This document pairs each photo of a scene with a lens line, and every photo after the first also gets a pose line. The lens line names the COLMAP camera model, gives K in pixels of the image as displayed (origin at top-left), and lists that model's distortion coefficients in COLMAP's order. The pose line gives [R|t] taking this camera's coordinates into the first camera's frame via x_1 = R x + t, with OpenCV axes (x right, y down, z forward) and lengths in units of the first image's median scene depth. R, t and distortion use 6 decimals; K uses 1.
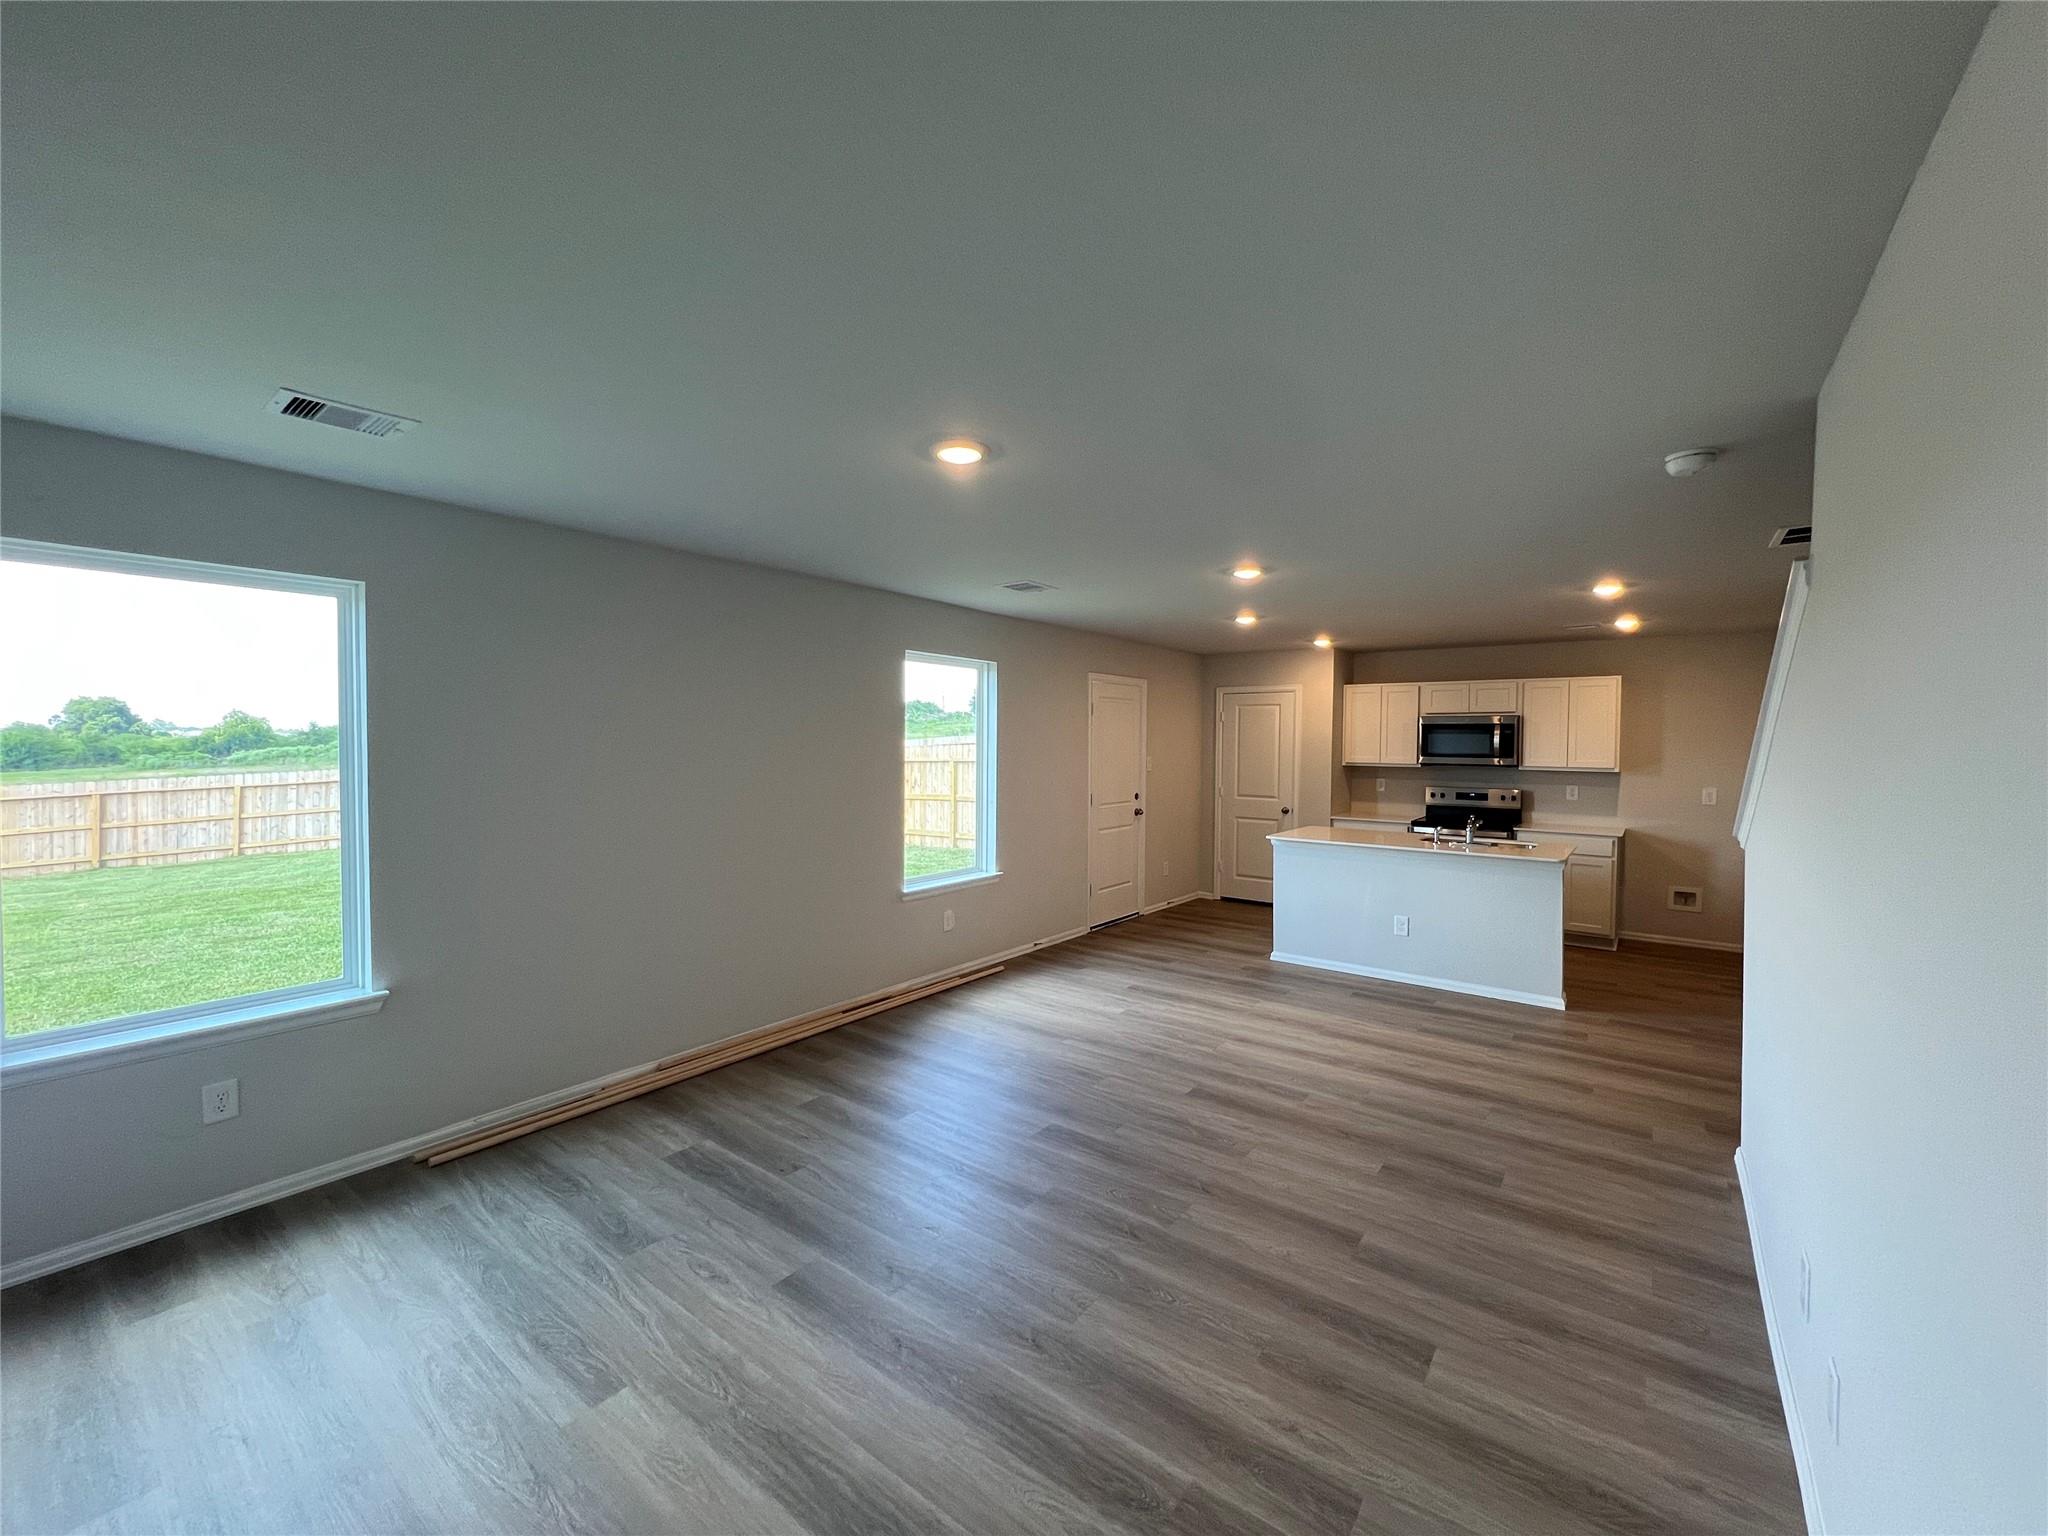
lens RADIAL K [[824.1, 0, 1022.6], [0, 824.1, 758.9], [0, 0, 1]] dist [-0.004297, 0.000453]
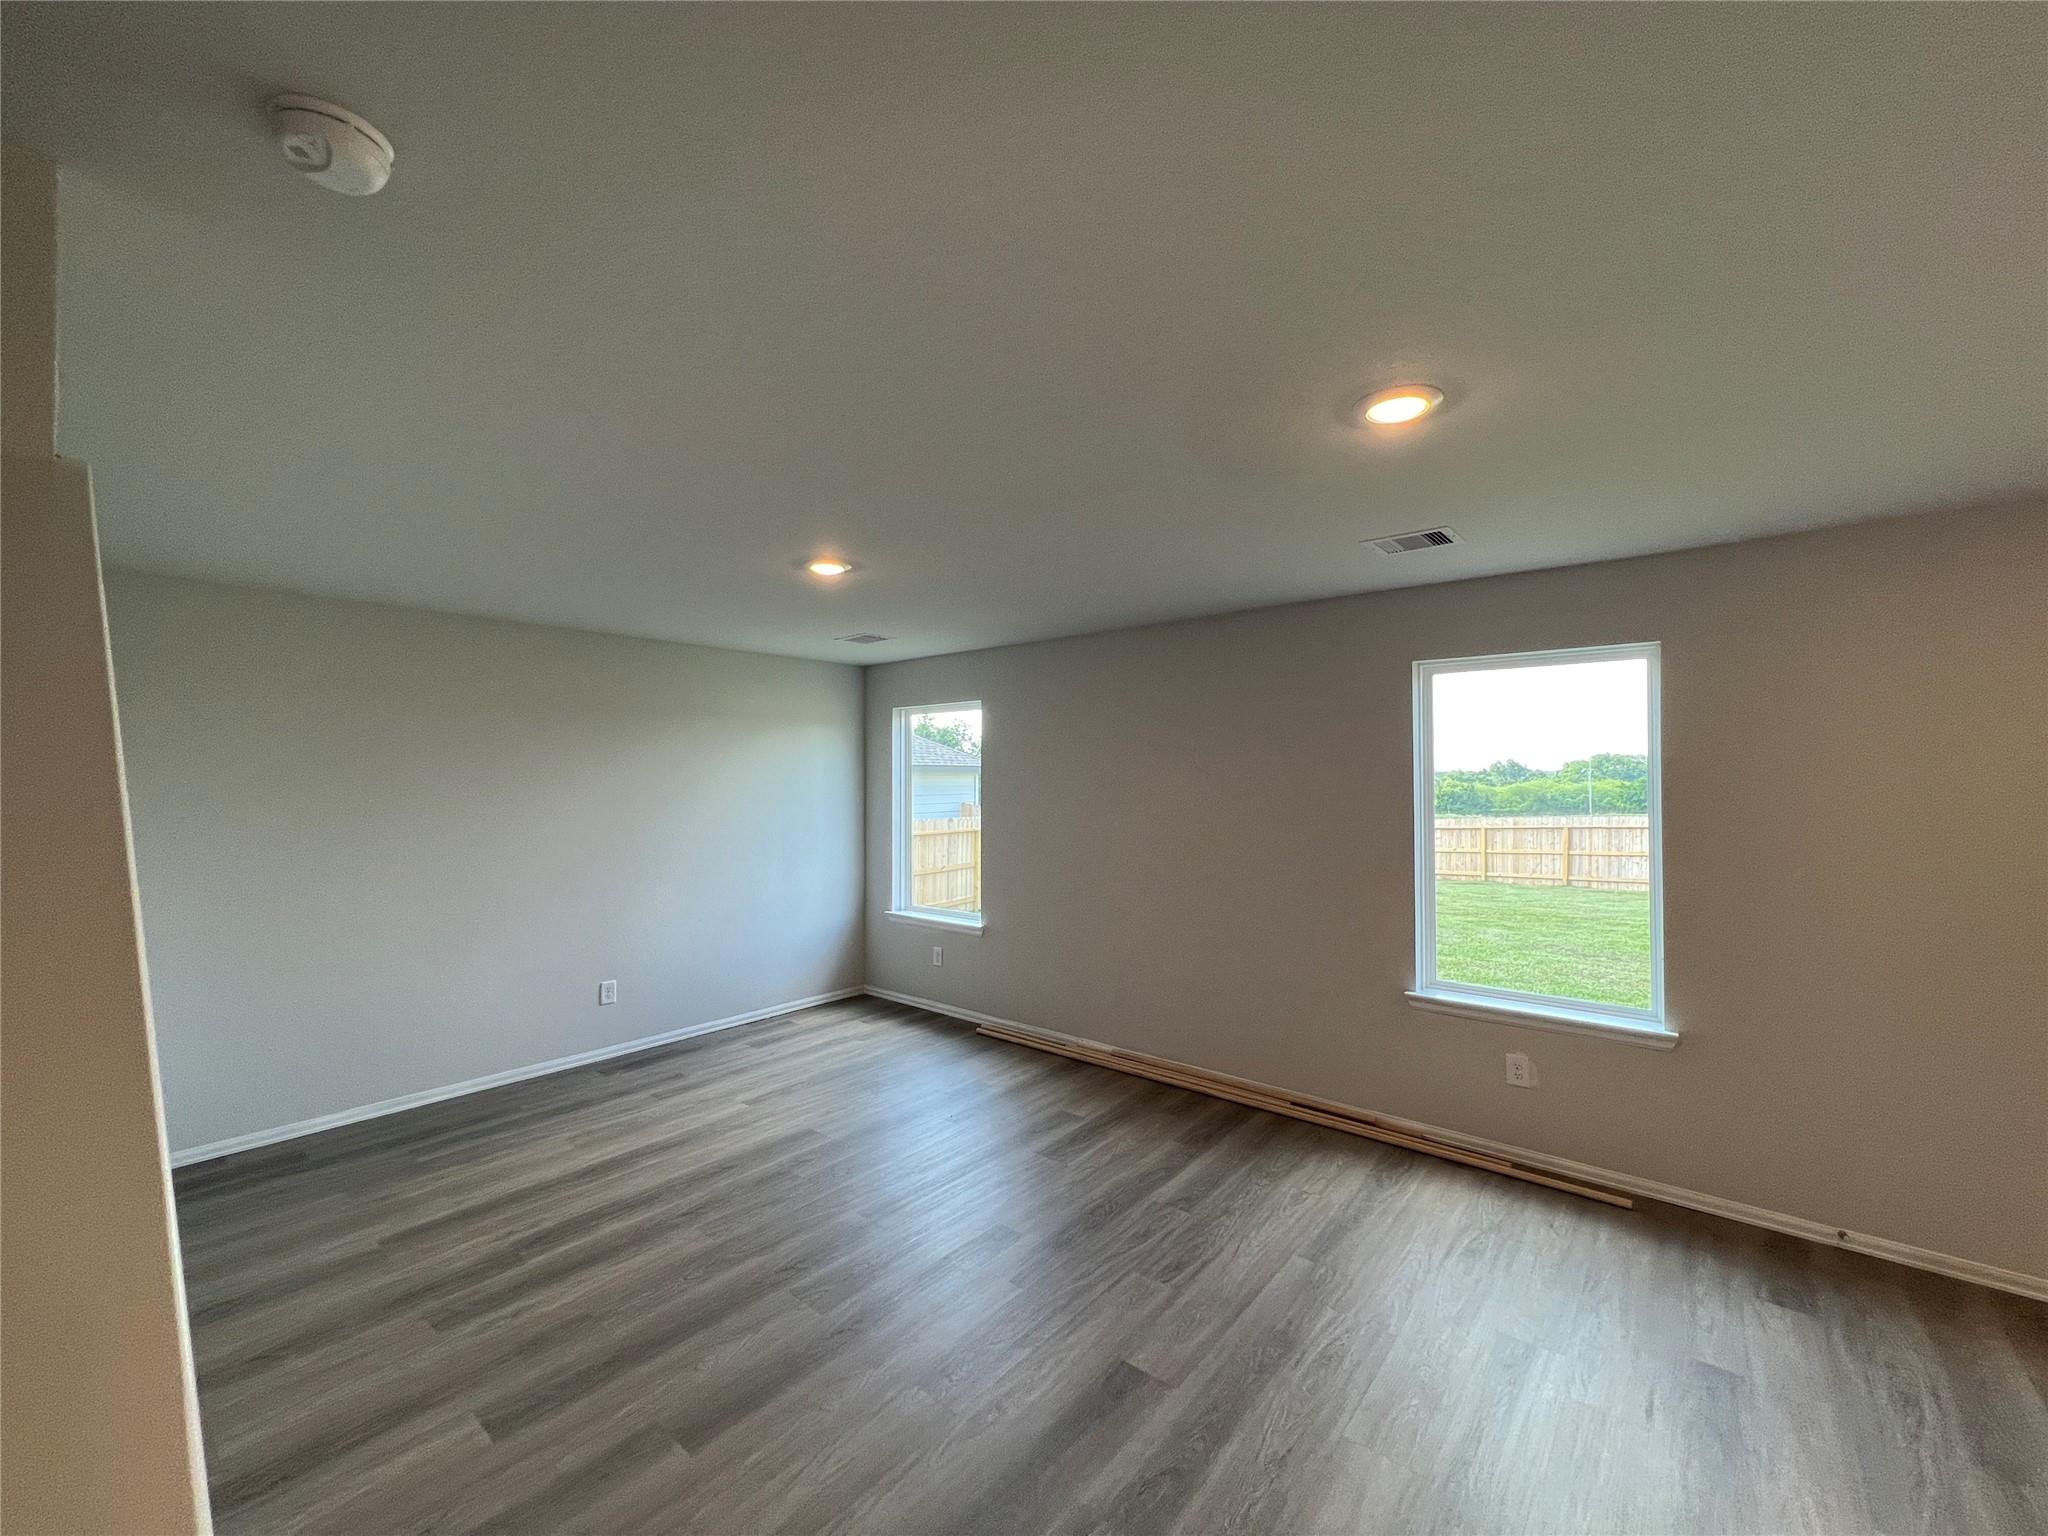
lens RADIAL K [[824.1, 0, 1021.3], [0, 824.1, 777.4], [0, 0, 1]] dist [-0.004297, 0.000453]
pose [[-0.050375, -0.010796, -0.998672, 0.562717], [-0.020657, 0.999739, -0.009765, -0.013709], [0.998517, 0.020138, -0.050585, 0.651463]]
